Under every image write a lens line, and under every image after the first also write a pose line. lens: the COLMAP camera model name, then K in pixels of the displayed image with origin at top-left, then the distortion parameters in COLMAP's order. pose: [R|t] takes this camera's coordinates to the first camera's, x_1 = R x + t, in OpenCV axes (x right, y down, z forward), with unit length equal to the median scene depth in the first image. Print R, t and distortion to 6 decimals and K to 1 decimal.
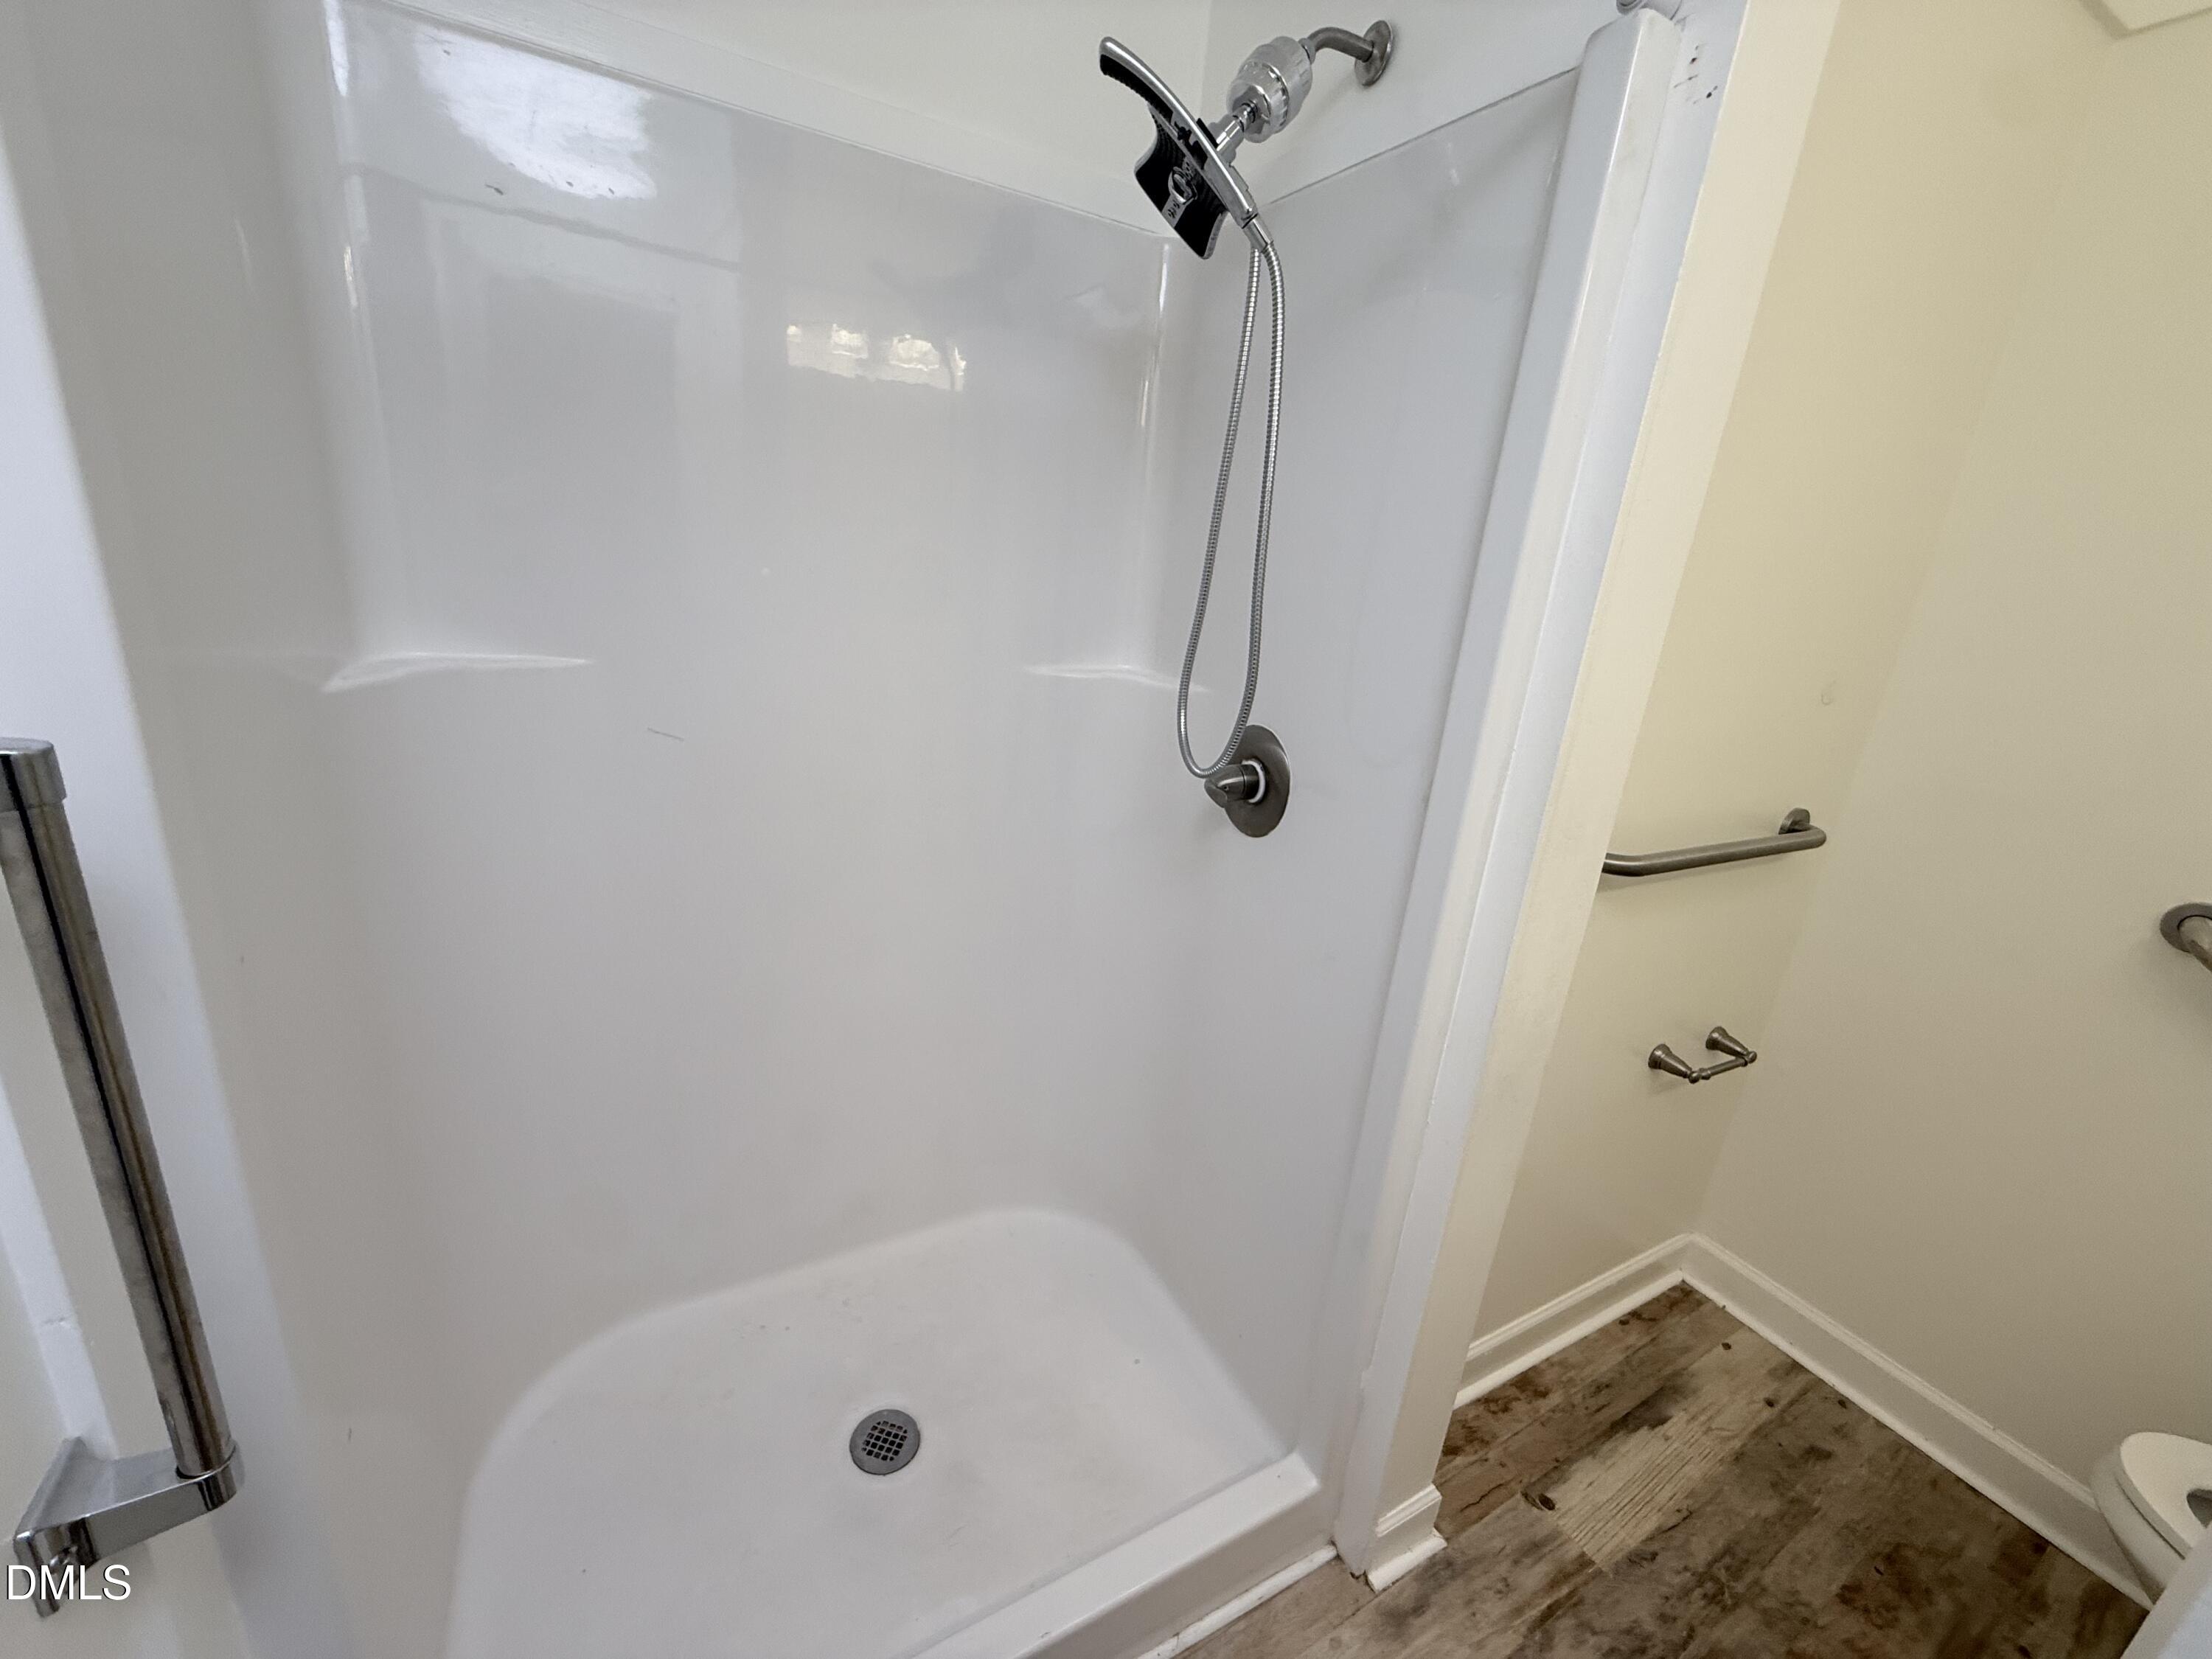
lens RADIAL K [[885.2, 0, 1104.9], [0, 885.2, 826.8], [0, 0, 1]] dist [-0.001423, 0.000626]
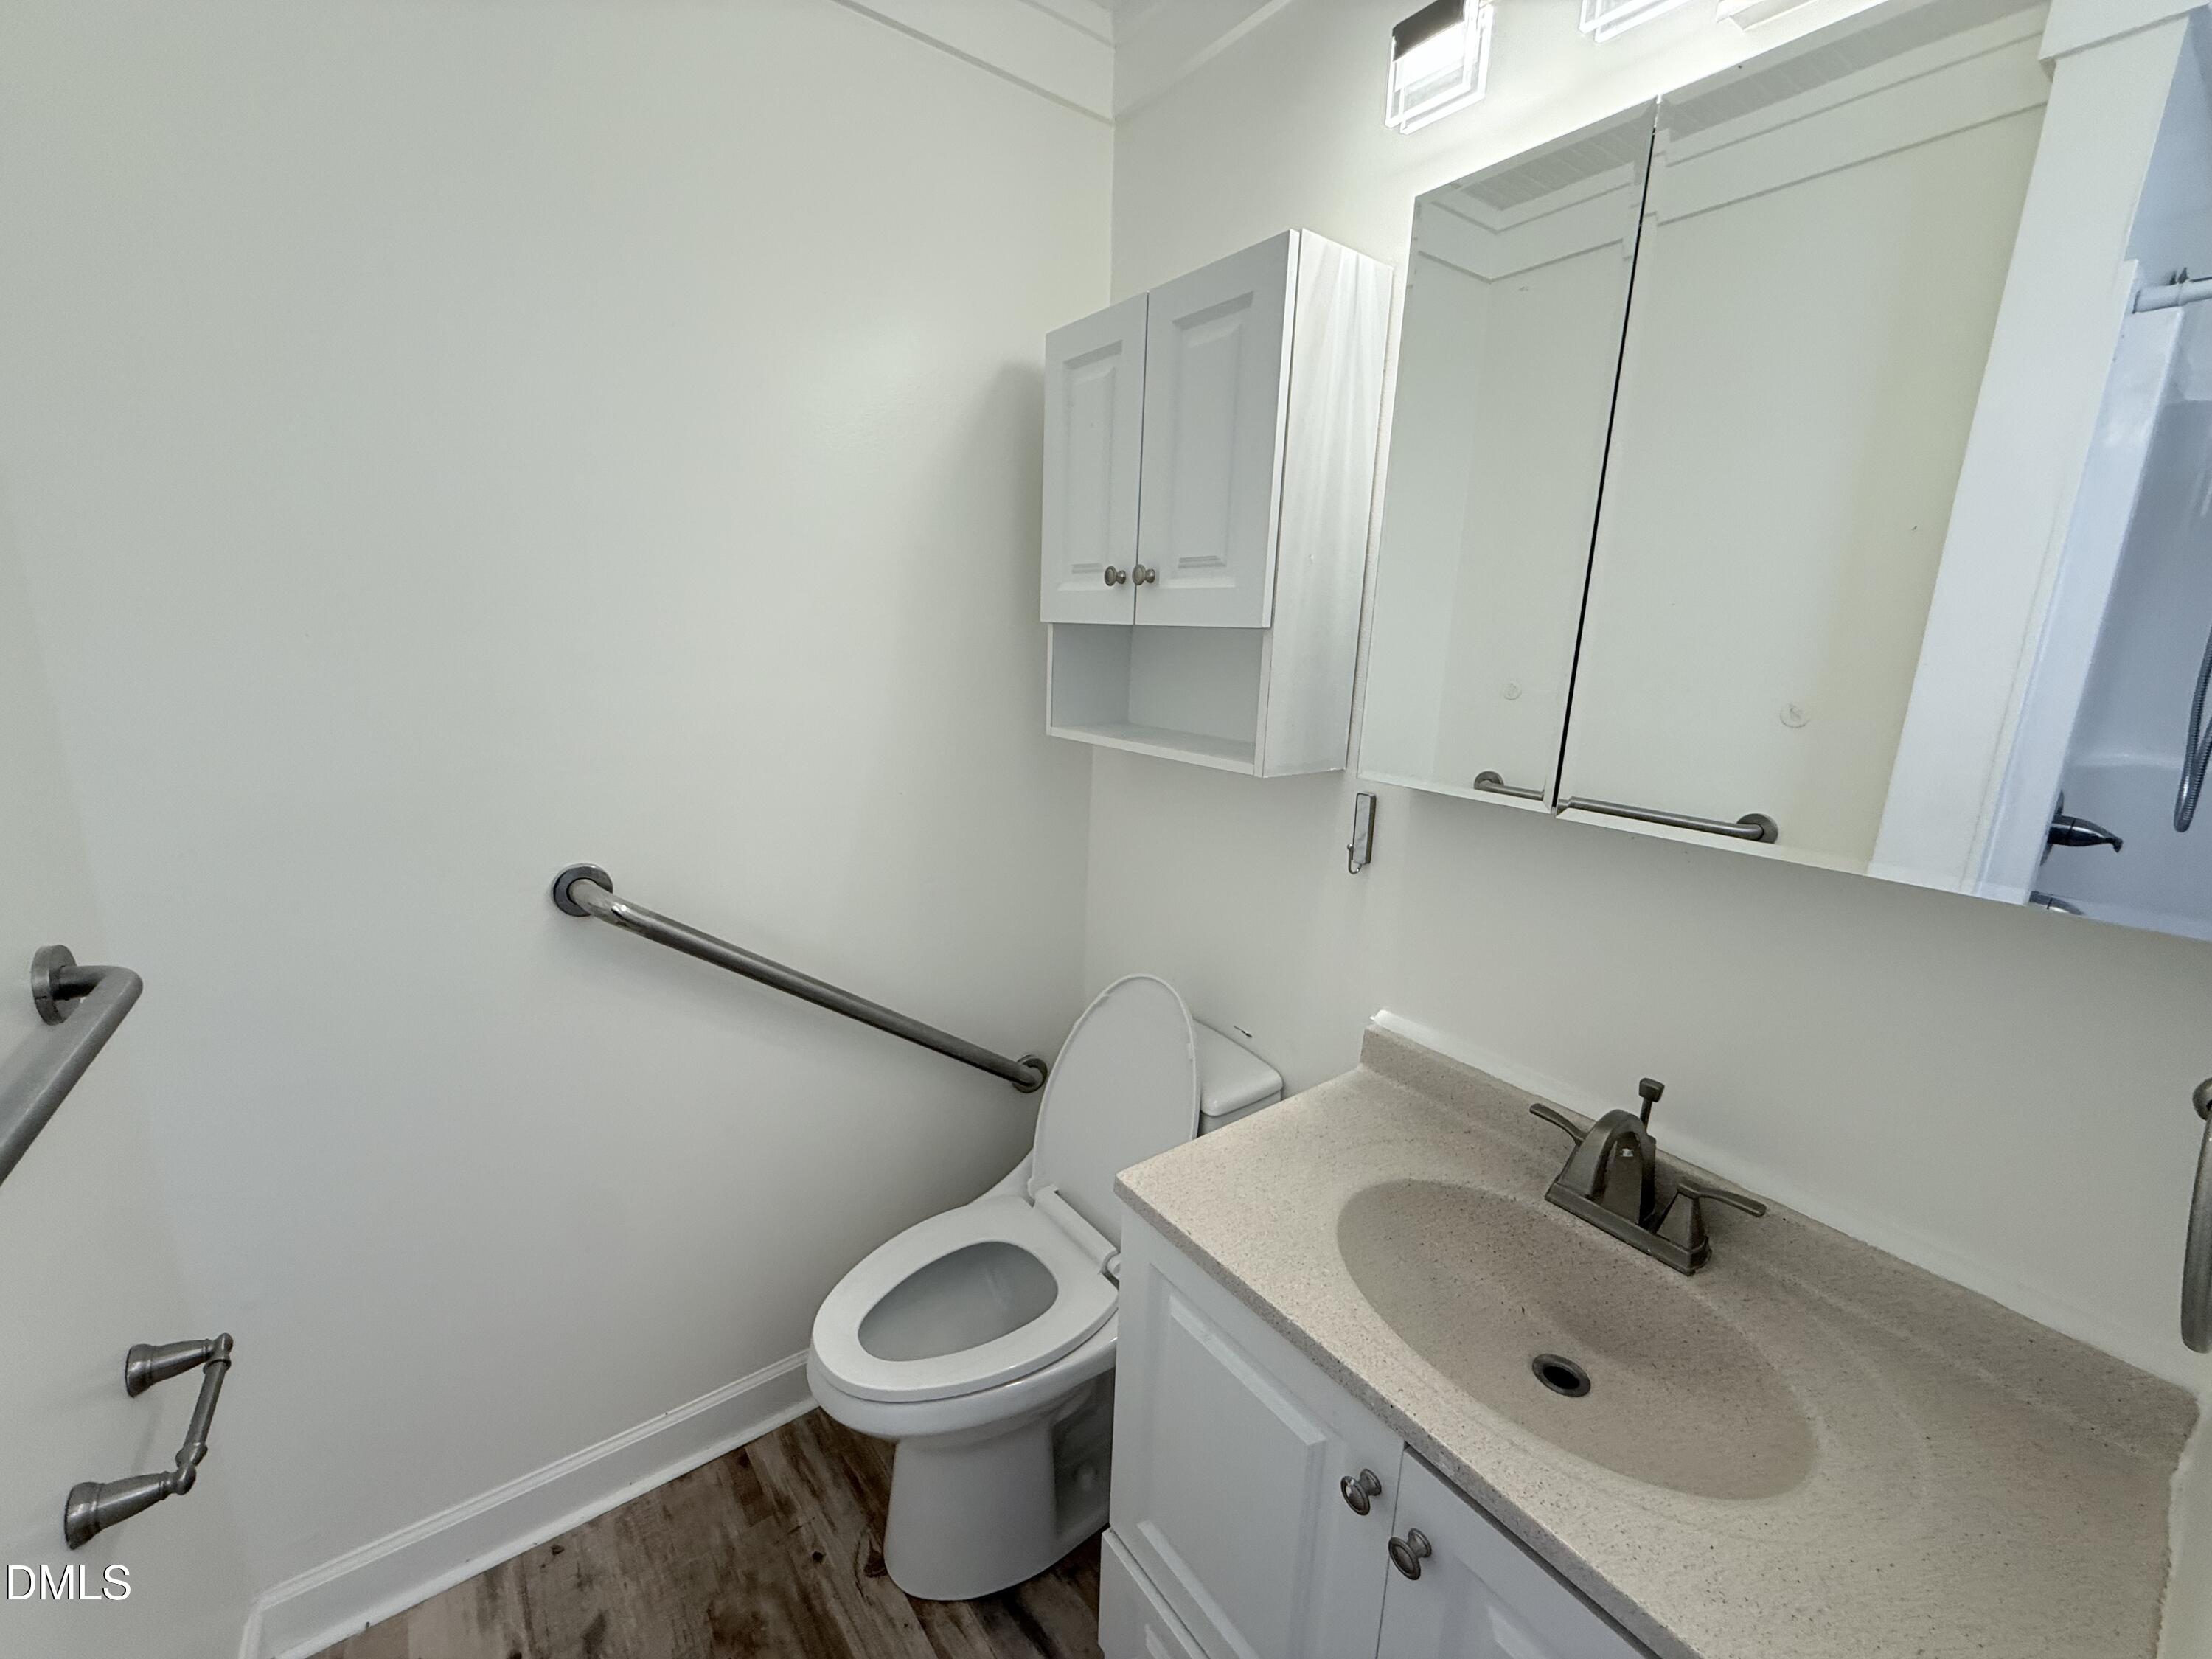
lens RADIAL K [[885.2, 0, 1104.0], [0, 885.2, 830.6], [0, 0, 1]] dist [-0.001423, 0.000626]
pose [[-0.127607, -0.307937, 0.942810, 0.217860], [0.254225, 0.908669, 0.331195, -0.100822], [-0.958690, 0.281949, -0.037667, 0.383600]]
